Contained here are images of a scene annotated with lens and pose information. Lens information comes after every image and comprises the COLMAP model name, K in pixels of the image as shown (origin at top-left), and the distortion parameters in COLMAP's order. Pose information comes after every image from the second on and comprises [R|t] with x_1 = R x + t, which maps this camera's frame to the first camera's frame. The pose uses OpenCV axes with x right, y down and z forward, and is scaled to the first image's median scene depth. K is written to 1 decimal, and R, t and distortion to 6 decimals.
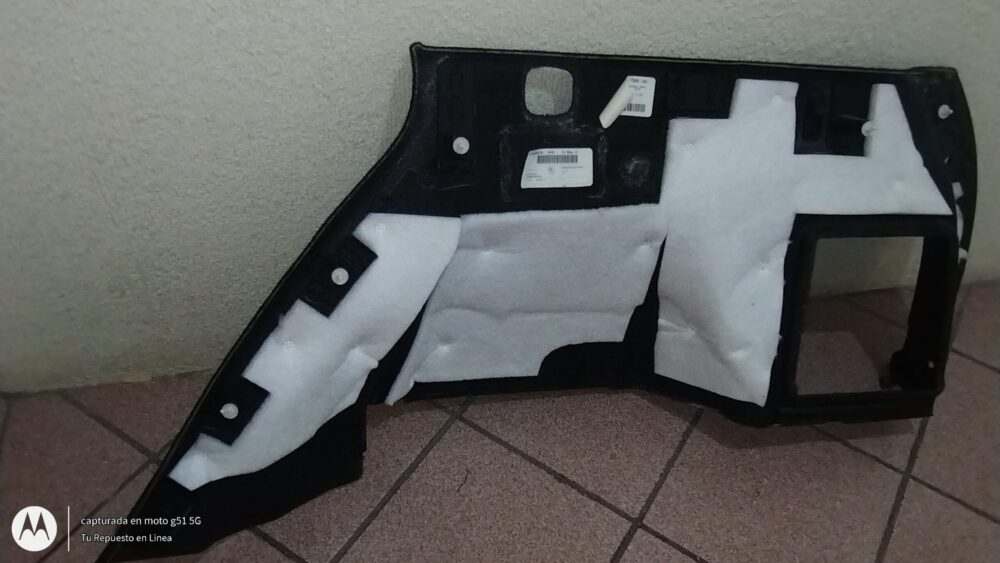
lens RADIAL K [[810.8, 0, 454.0], [0, 810.8, 268.5], [0, 0, 1]] dist [0.023697, -0.011752]
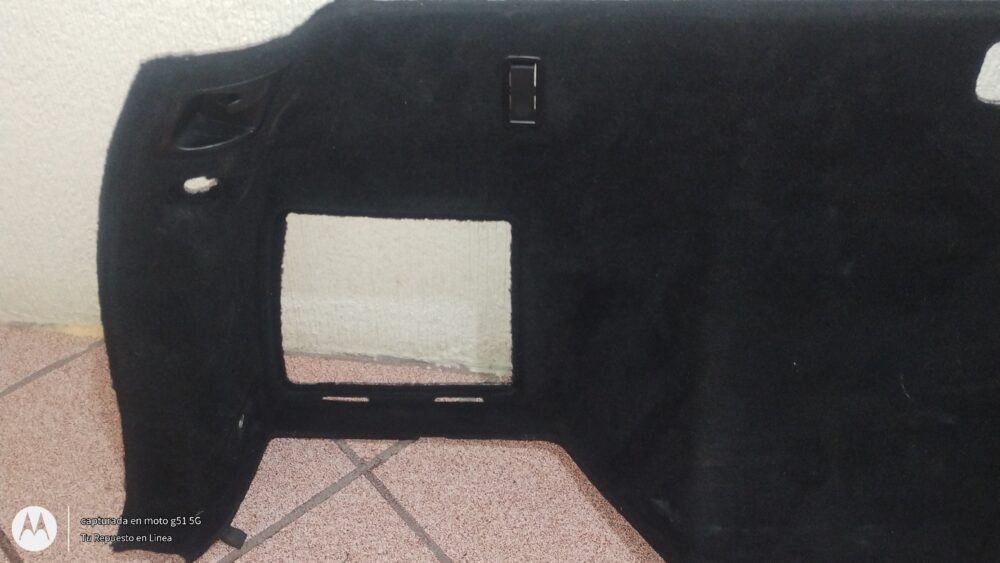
lens RADIAL K [[1049.8, 0, 472.0], [0, 1049.8, 237.5], [0, 0, 1]] dist [0.059722, 0.000000]
pose [[0.962171, 0.197611, -0.187554, 0.242016], [-0.194664, 0.980274, 0.034192, -0.061817], [0.190611, 0.003611, 0.981659, 0.175182]]
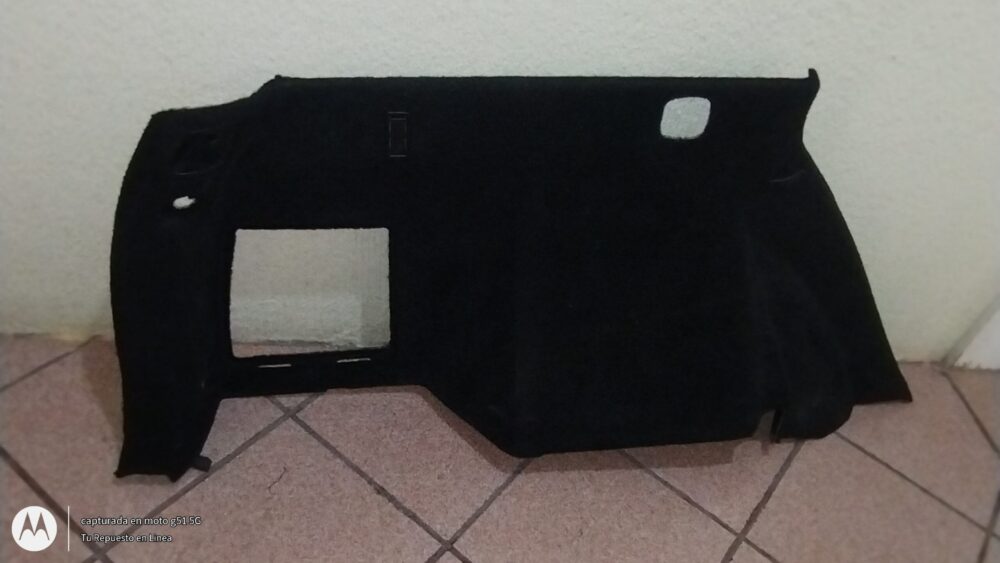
lens RADIAL K [[810.8, 0, 465.5], [0, 810.8, 272.2], [0, 0, 1]] dist [0.023697, -0.011752]
pose [[0.991107, 0.133028, -0.003086, 0.215808], [-0.132924, 0.988731, -0.068860, 0.058145], [-0.006109, 0.068658, 0.997622, 0.015734]]
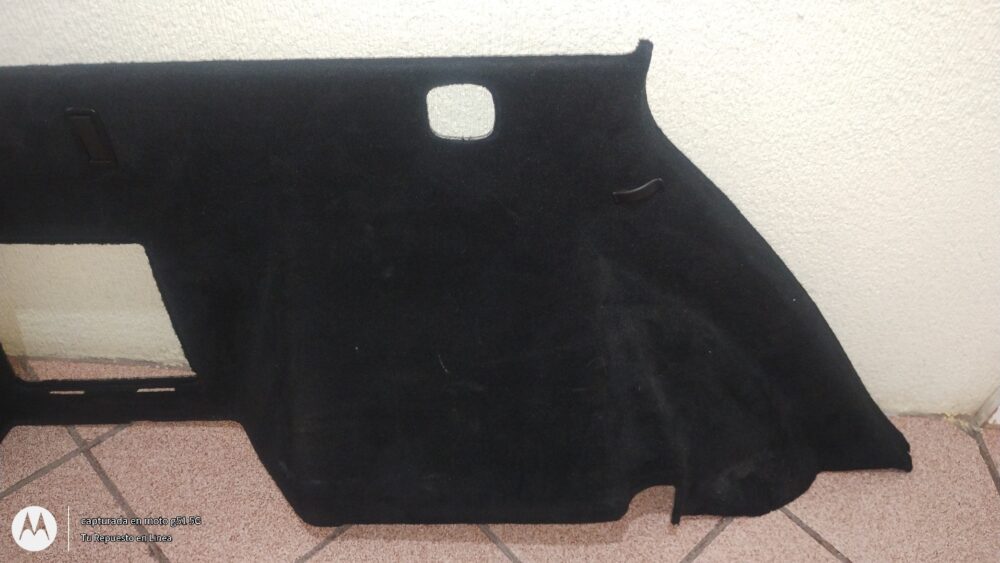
lens RADIAL K [[810.8, 0, 497.9], [0, 810.8, 251.9], [0, 0, 1]] dist [0.023697, -0.011752]
pose [[0.968439, 0.159784, -0.191298, 0.618259], [-0.163100, 0.986608, -0.001613, -0.100849], [0.188479, 0.032762, 0.981531, 0.267526]]
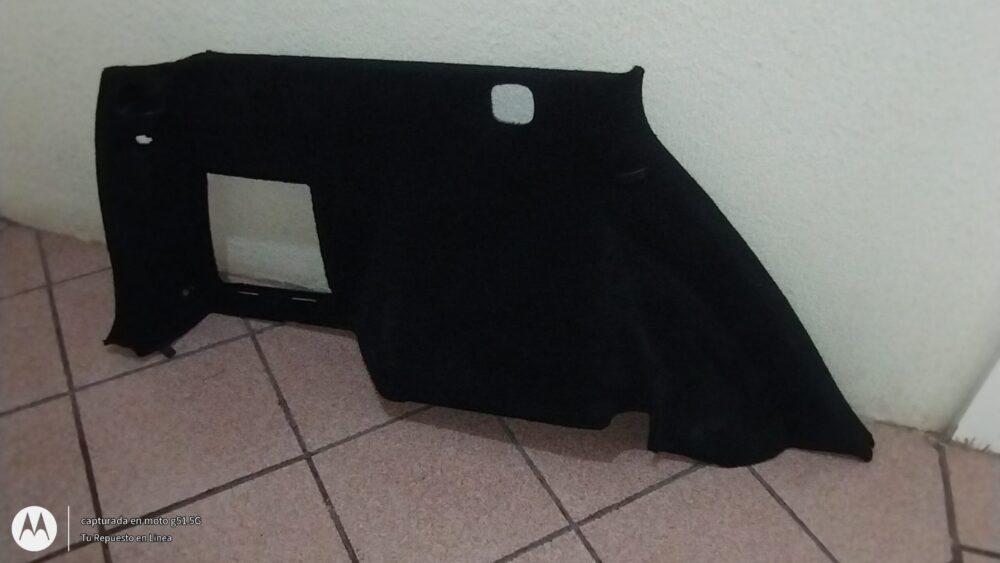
lens RADIAL K [[810.8, 0, 520.0], [0, 810.8, 280.8], [0, 0, 1]] dist [0.023697, -0.011752]
pose [[0.874183, 0.267192, -0.405478, 0.921771], [-0.313187, 0.948360, -0.050282, 0.047283], [0.371104, 0.170946, 0.912721, 0.033581]]
